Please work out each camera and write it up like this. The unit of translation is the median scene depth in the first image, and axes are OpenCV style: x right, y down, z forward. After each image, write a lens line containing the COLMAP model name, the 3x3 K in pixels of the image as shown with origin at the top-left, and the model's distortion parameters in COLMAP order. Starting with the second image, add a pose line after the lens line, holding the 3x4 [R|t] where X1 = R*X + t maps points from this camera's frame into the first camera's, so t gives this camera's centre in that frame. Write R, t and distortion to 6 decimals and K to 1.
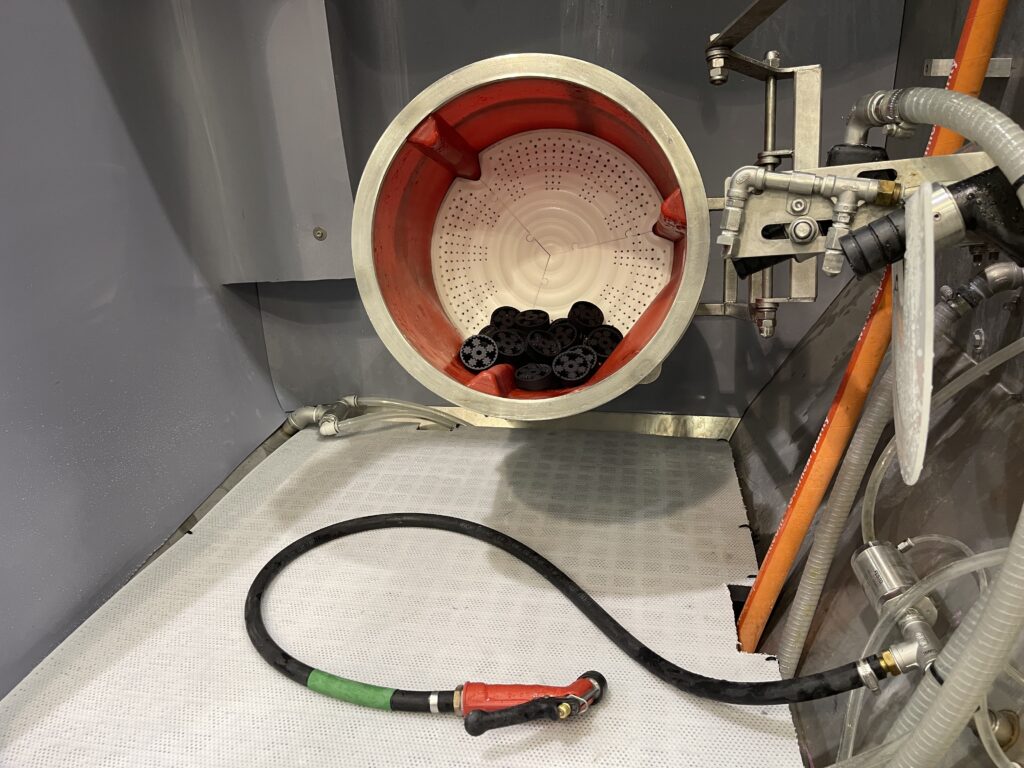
lens RADIAL K [[767.5, 0, 512.0], [0, 767.5, 384.0], [0, 0, 1]] dist [0.102319, -0.160112]
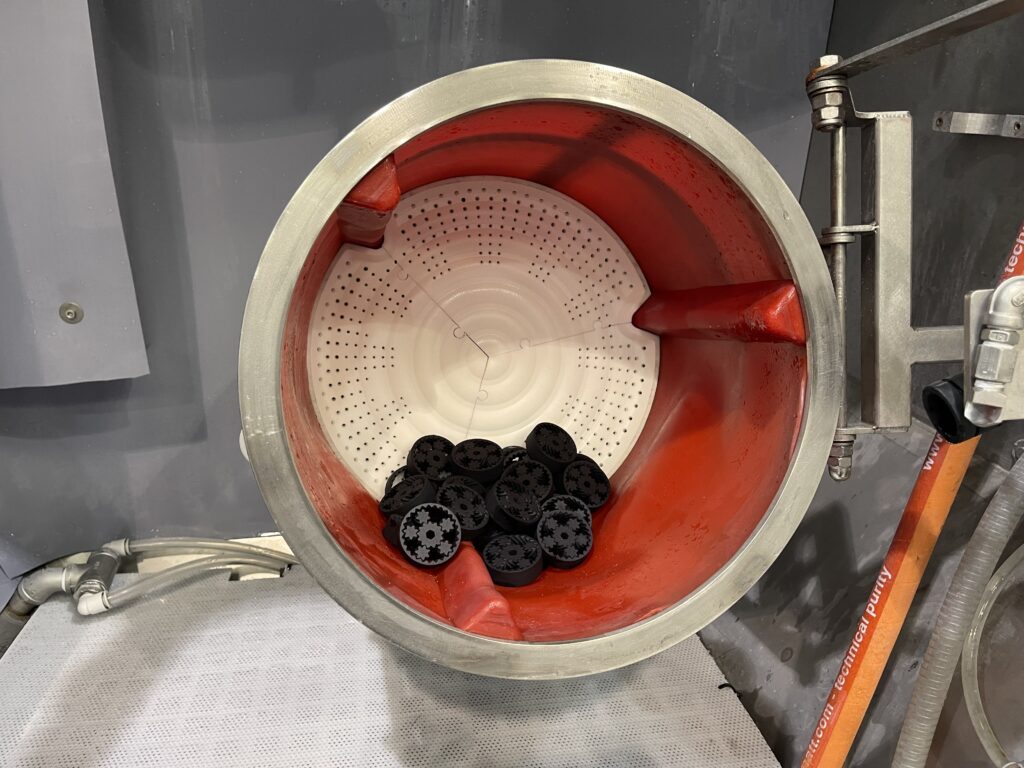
lens RADIAL K [[767.5, 0, 512.0], [0, 767.5, 384.0], [0, 0, 1]] dist [0.102319, -0.160112]
pose [[0.938623, -0.054290, 0.340645, -0.167503], [0.064009, 0.997799, -0.017349, -0.131884], [-0.338953, 0.038089, 0.940032, 0.356447]]
